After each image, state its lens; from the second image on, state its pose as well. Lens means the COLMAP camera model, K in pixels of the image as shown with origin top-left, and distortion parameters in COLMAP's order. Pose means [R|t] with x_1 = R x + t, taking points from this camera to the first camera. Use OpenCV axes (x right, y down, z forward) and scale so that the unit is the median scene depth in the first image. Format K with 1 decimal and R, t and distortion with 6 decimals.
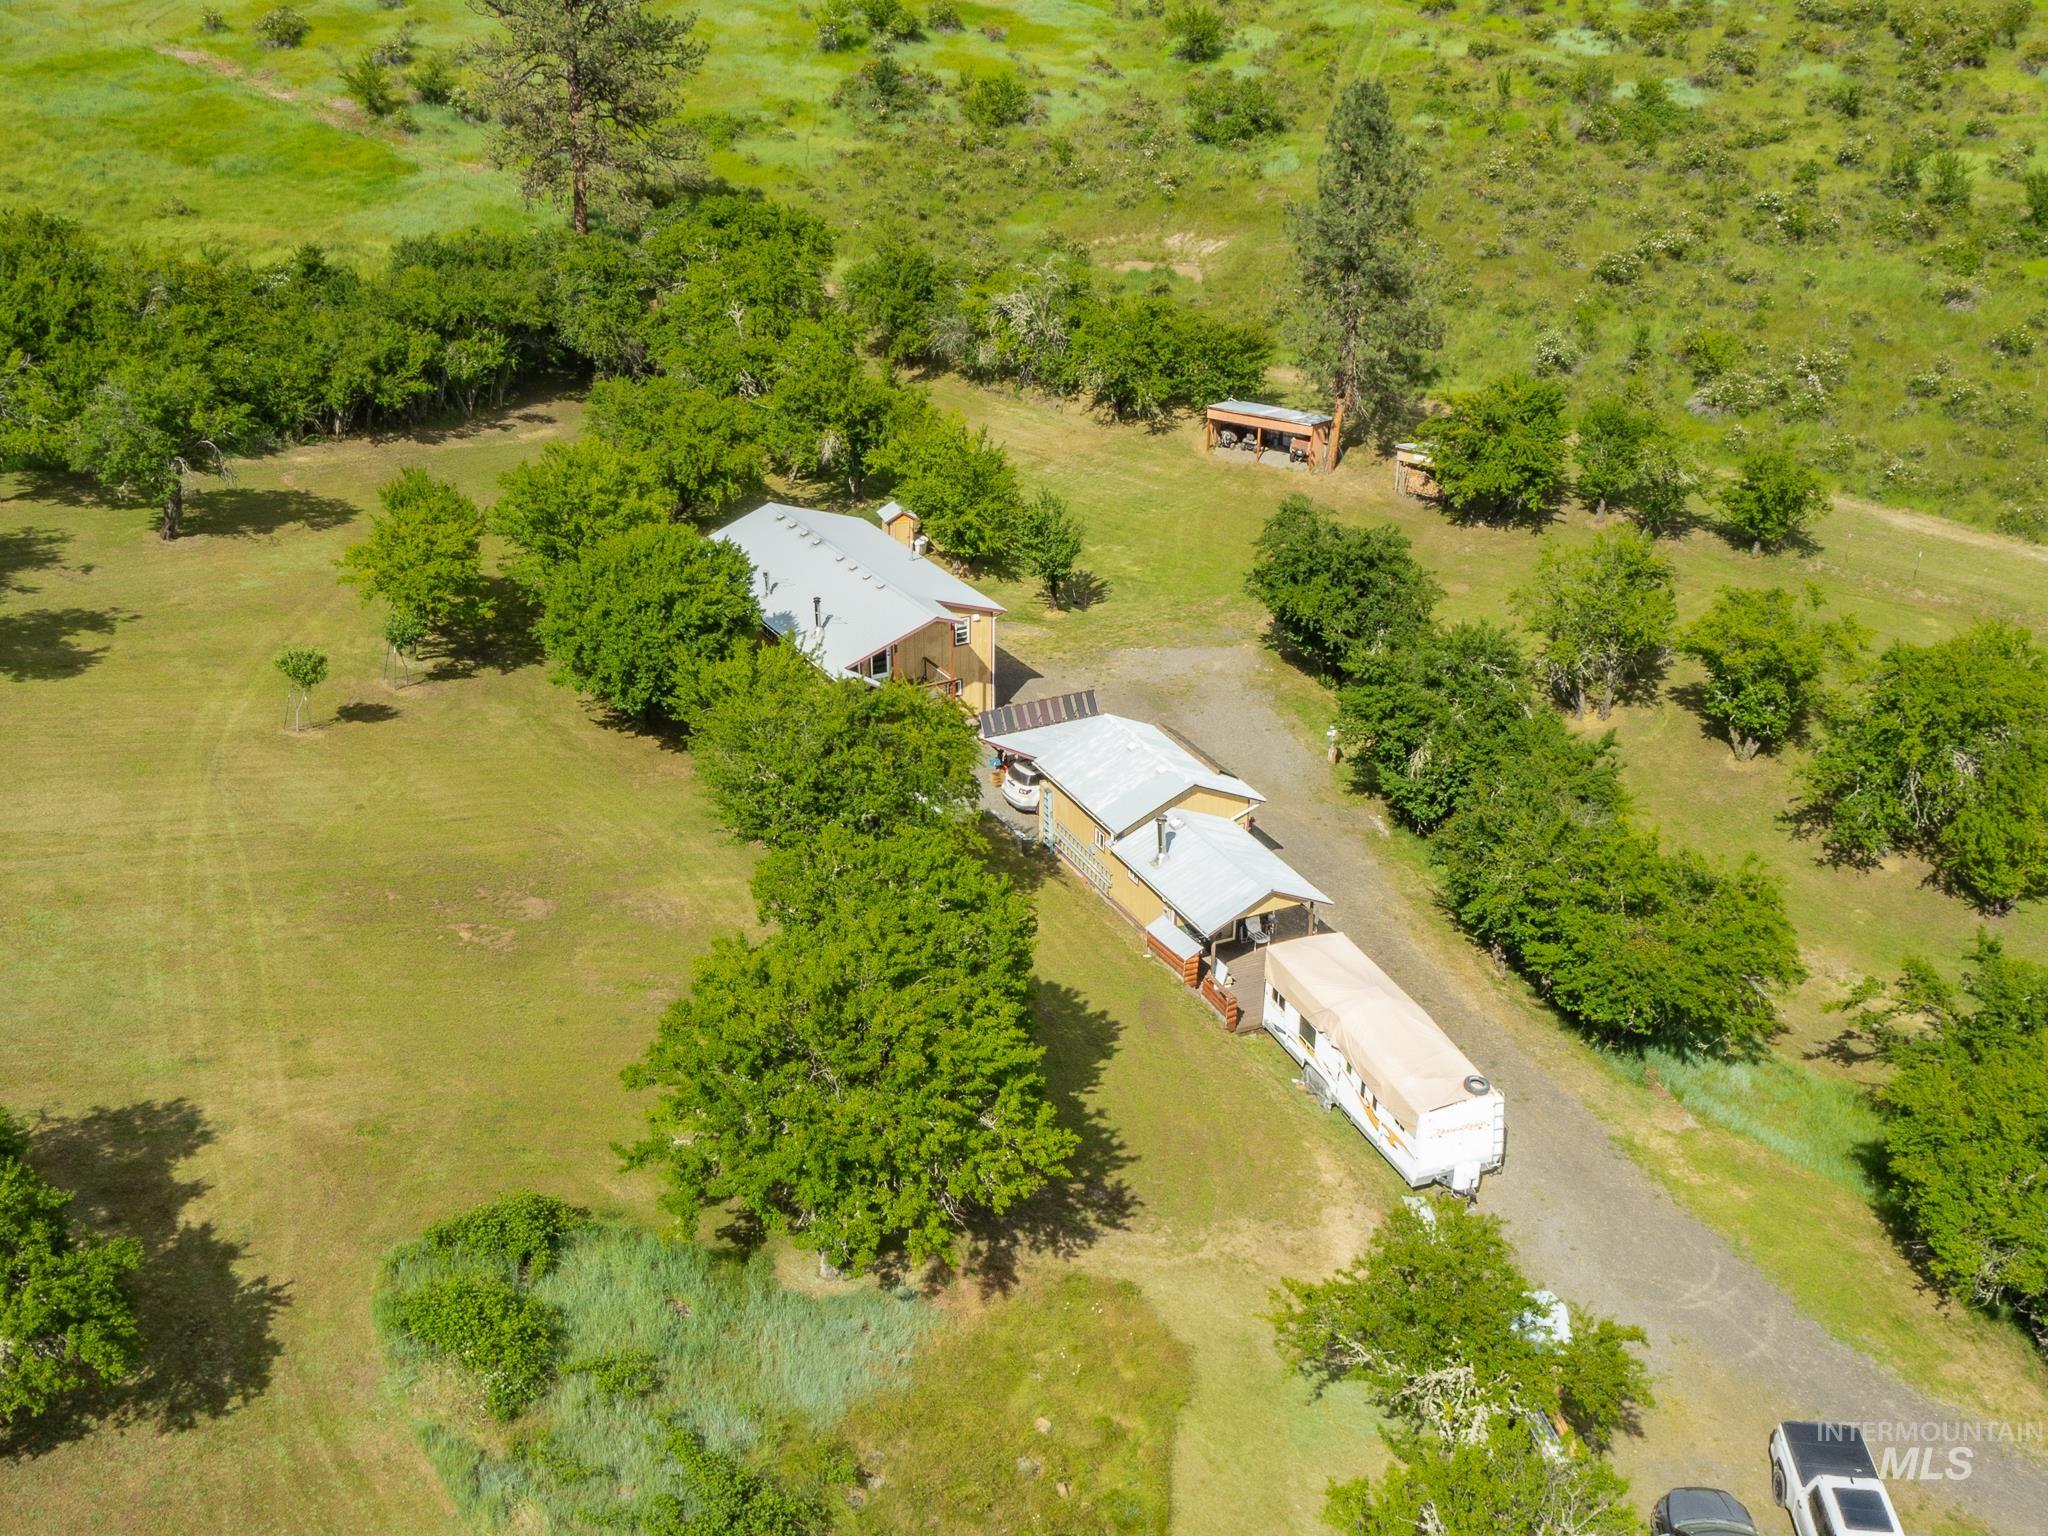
lens RADIAL K [[2244.7, 0, 1016.5], [0, 2244.7, 769.3], [0, 0, 1]] dist [-0.010837, 0.000000]
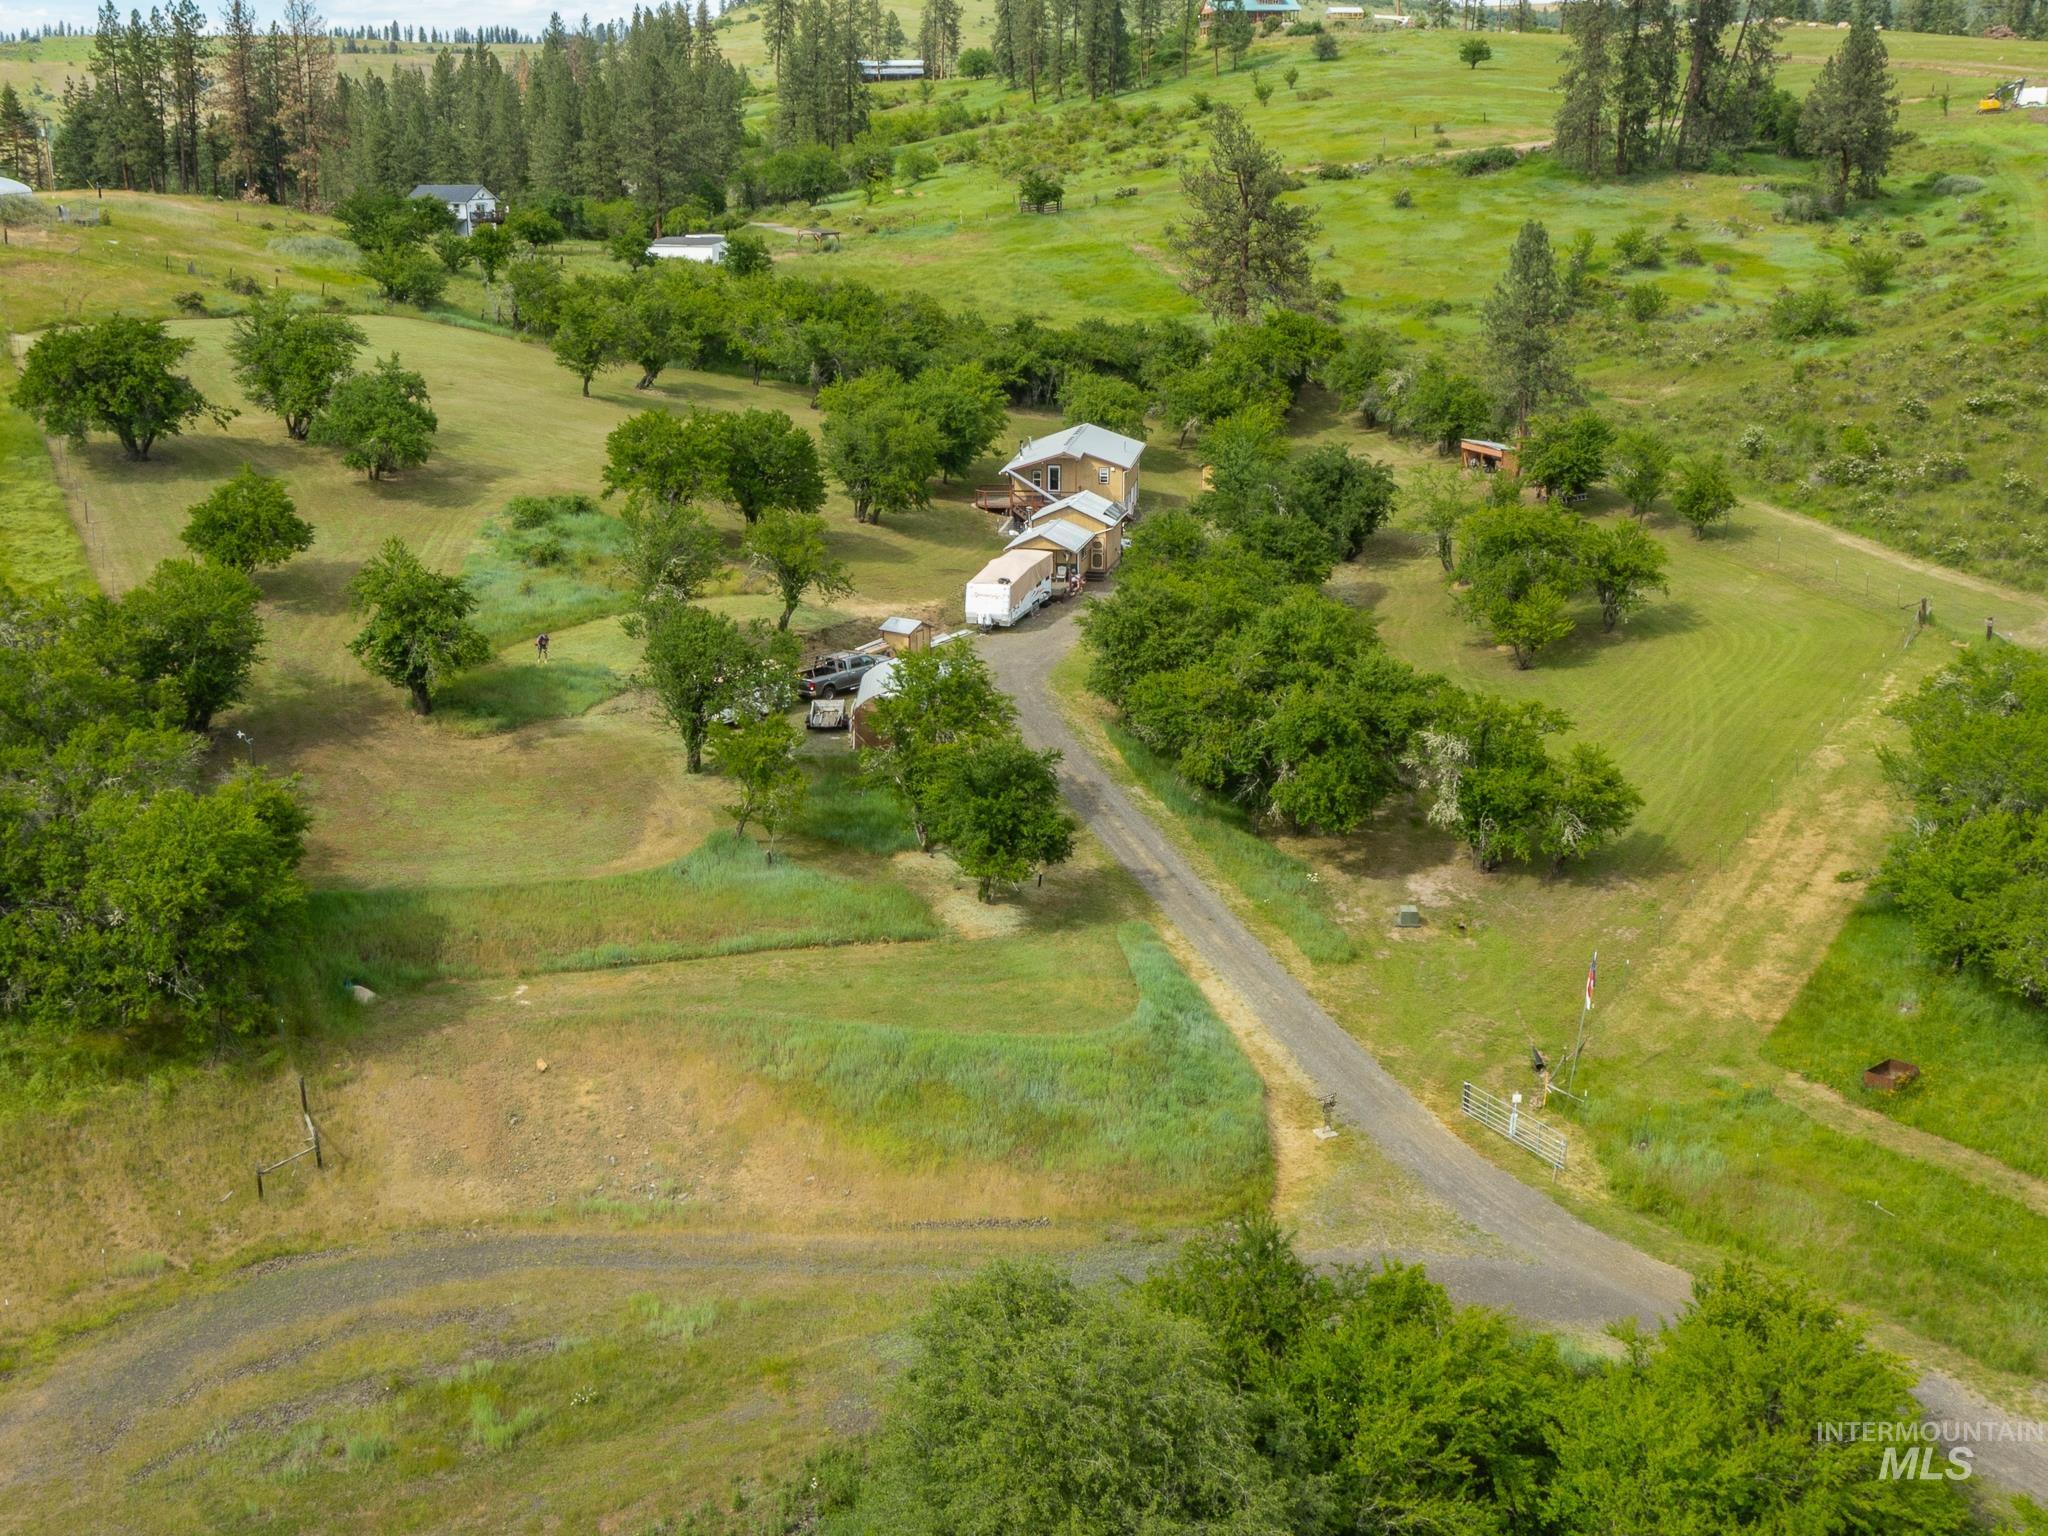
lens RADIAL K [[2362.2, 0, 973.9], [0, 2362.2, 790.5], [0, 0, 1]] dist [-0.008022, 0.000000]
pose [[0.777334, 0.168558, -0.606086, 0.827496], [-0.264003, 0.961899, -0.071083, 0.261769], [0.571012, 0.215264, 0.792216, -0.384577]]
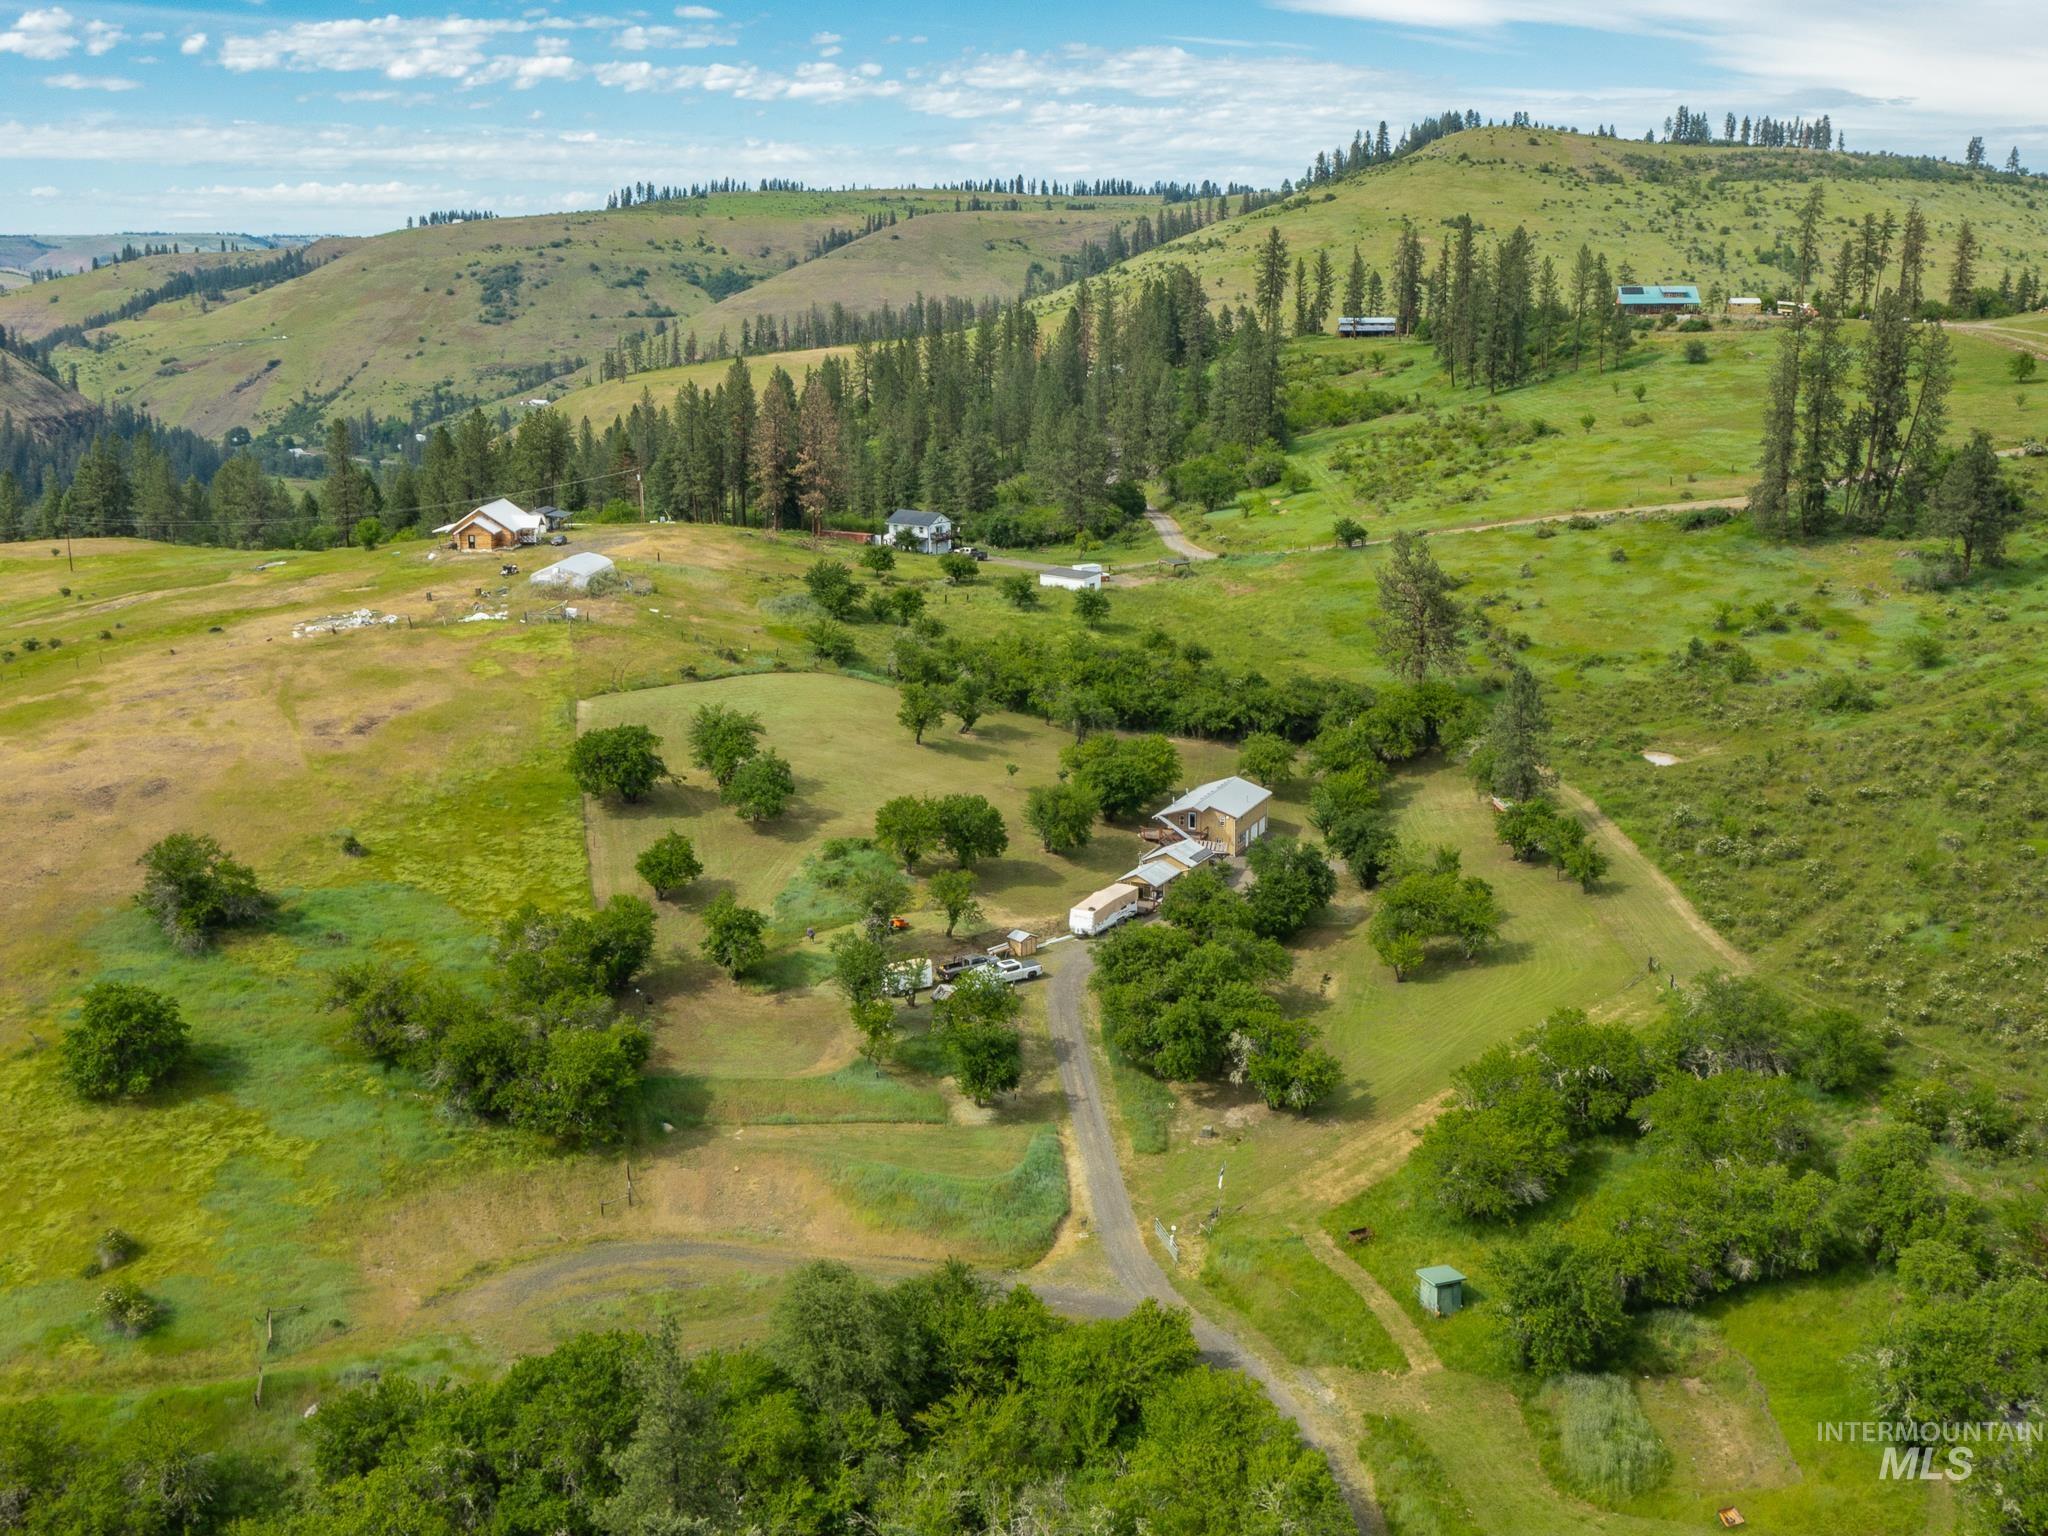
lens RADIAL K [[2468.6, 0, 1033.8], [0, 2468.6, 761.0], [0, 0, 1]] dist [-0.009216, 0.000000]
pose [[0.603301, 0.175368, -0.777994, 1.696048], [-0.336479, 0.940418, -0.048944, 0.075078], [0.723056, 0.291307, 0.626363, -0.859373]]
